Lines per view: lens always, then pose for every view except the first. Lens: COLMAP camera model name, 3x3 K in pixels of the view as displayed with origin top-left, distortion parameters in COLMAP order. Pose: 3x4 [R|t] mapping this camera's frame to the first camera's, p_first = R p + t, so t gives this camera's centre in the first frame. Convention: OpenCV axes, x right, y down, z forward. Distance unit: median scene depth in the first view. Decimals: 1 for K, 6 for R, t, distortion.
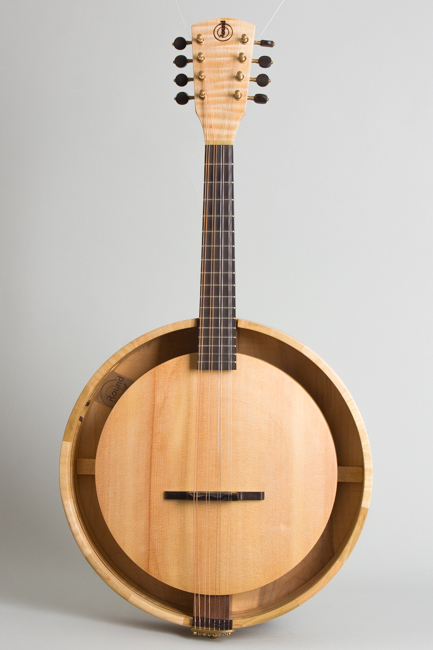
lens RADIAL K [[1387.3, 0, 217.1], [0, 1387.3, 326.7], [0, 0, 1]] dist [0.095201, 0.000000]
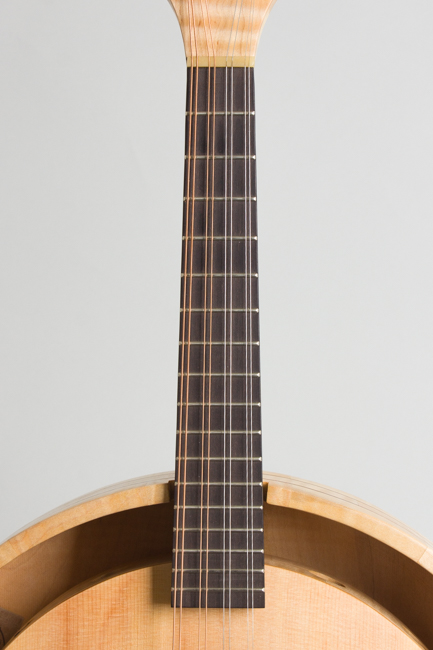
lens RADIAL K [[1953.2, 0, 217.5], [0, 1953.2, 326.1], [0, 0, 1]] dist [0.028770, 0.000000]
pose [[0.998971, -0.002845, 0.045257, -0.026498], [0.002193, 0.999893, 0.014443, -0.061603], [-0.045293, -0.014329, 0.998871, 0.413387]]
